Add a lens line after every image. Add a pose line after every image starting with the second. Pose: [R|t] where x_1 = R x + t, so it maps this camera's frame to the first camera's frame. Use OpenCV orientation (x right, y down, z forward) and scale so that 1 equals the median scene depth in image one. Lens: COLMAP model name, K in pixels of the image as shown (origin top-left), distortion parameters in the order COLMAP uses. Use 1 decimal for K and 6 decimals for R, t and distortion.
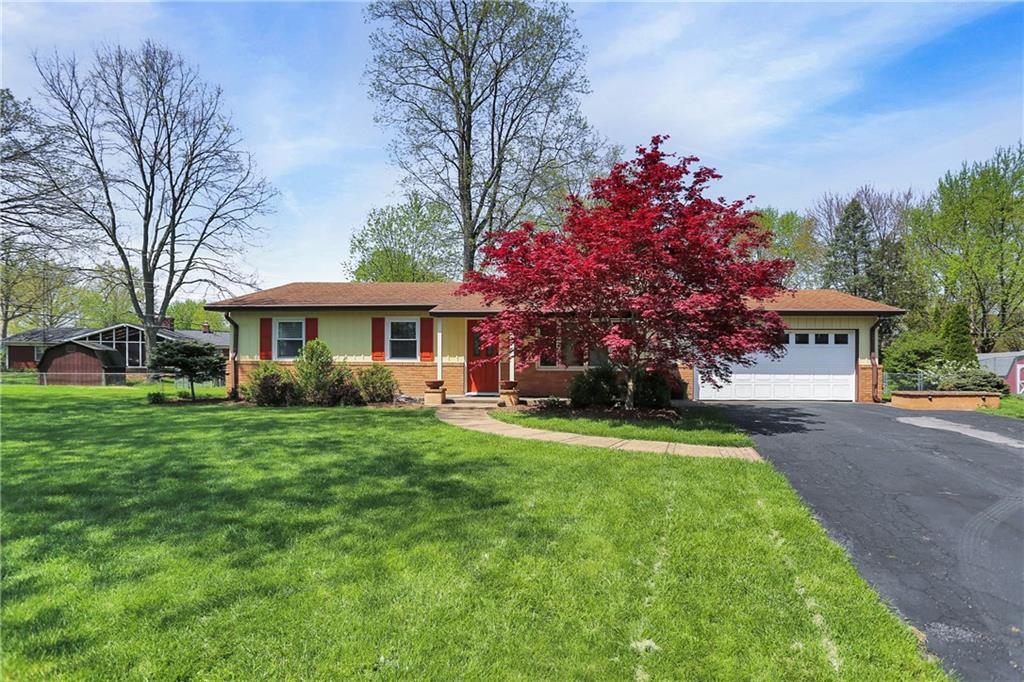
lens RADIAL K [[515.2, 0, 517.2], [0, 515.2, 332.7], [0, 0, 1]] dist [-0.066546, 0.029079]
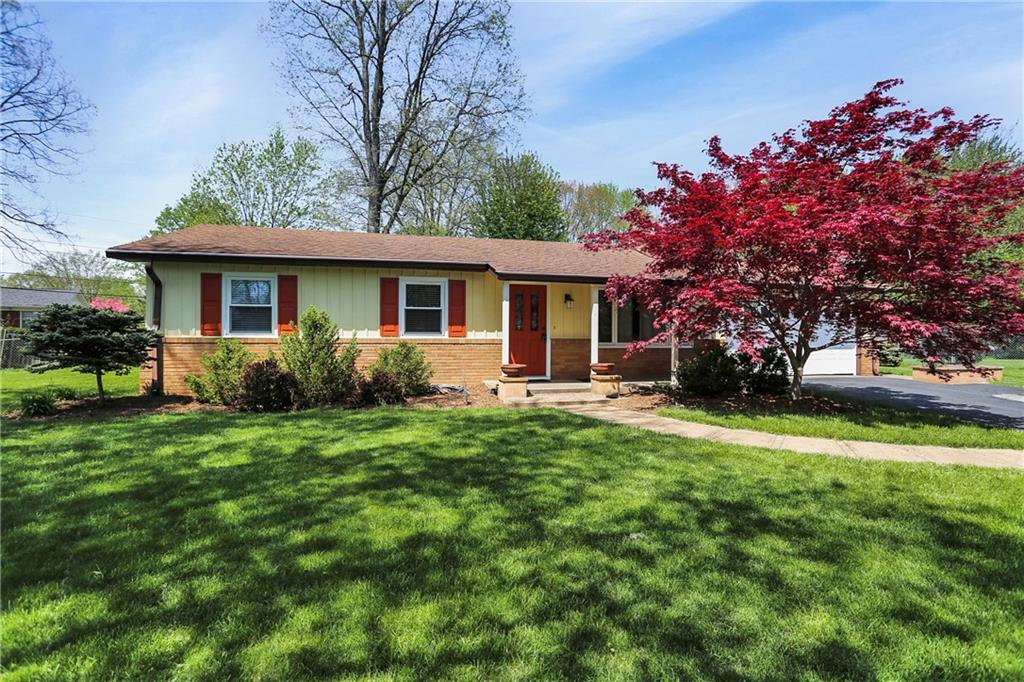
lens RADIAL K [[515.2, 0, 517.2], [0, 515.2, 332.7], [0, 0, 1]] dist [-0.066546, 0.029079]
pose [[0.951959, -0.000792, 0.306225, -0.321032], [-0.021479, 0.997361, 0.069351, -0.005641], [-0.305472, -0.072597, 0.949430, 0.250068]]
